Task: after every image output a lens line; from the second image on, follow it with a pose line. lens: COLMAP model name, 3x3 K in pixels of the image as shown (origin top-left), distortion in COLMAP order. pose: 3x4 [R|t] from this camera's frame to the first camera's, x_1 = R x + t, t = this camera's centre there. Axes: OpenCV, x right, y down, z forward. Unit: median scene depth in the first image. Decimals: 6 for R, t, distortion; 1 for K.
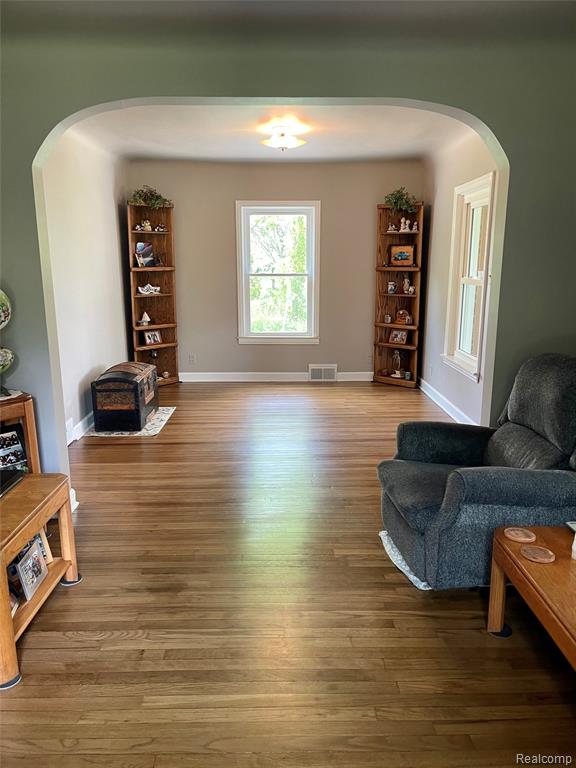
lens RADIAL K [[580.2, 0, 288.0], [0, 580.2, 384.0], [0, 0, 1]] dist [0.095386, -0.111736]
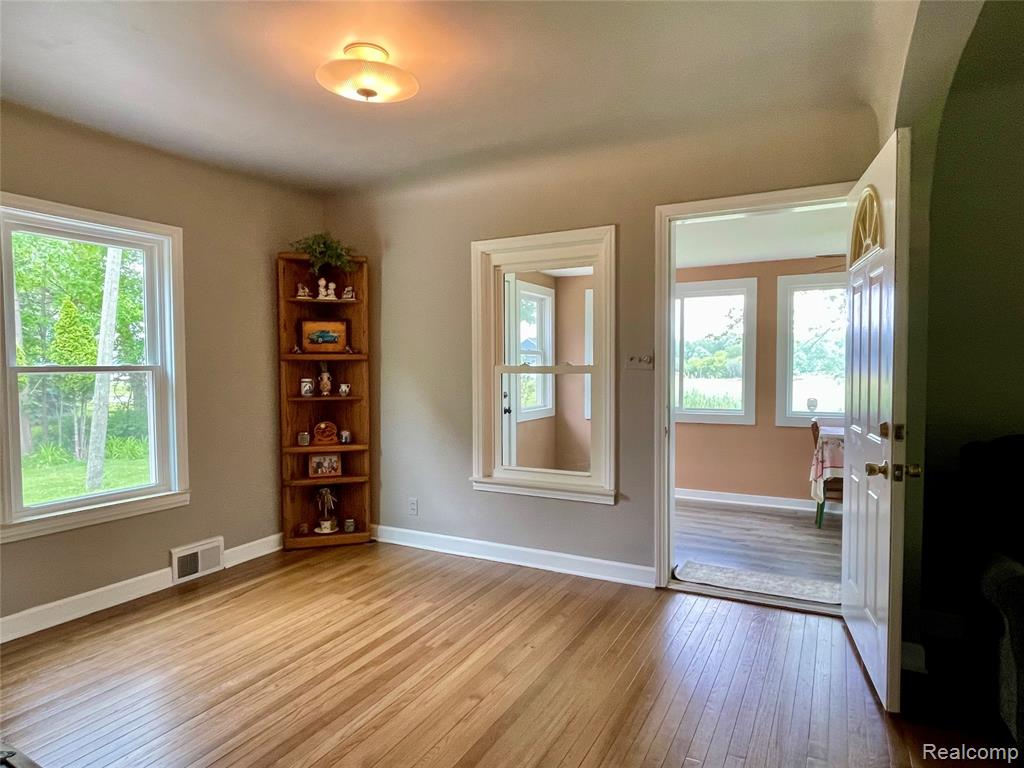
lens RADIAL K [[609.6, 0, 508.7], [0, 609.6, 386.7], [0, 0, 1]] dist [-0.003033, -0.000177]
pose [[0.489161, -0.030988, 0.871643, -0.276054], [0.186714, 0.979921, -0.069945, -0.082698], [-0.851974, 0.196963, 0.485125, 0.516566]]
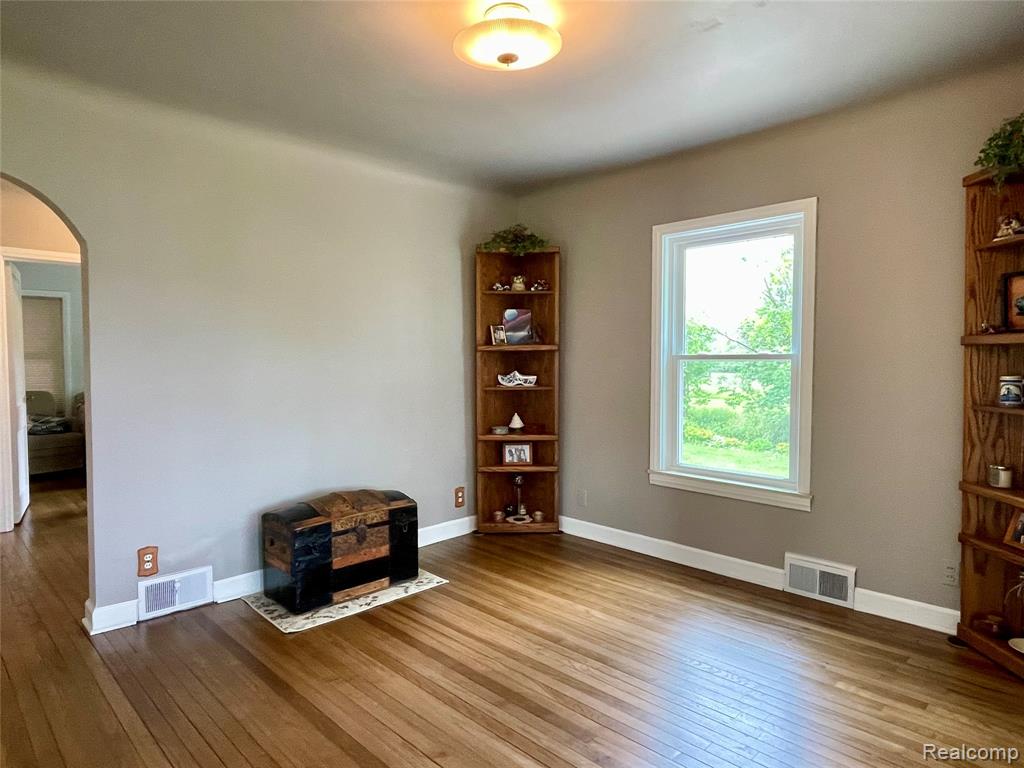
lens RADIAL K [[609.6, 0, 508.7], [0, 609.6, 386.7], [0, 0, 1]] dist [-0.003033, -0.000177]
pose [[0.682764, 0.032408, -0.729920, 0.241076], [-0.149291, 0.984127, -0.095951, -0.086708], [0.715224, 0.174483, 0.676765, 0.532665]]
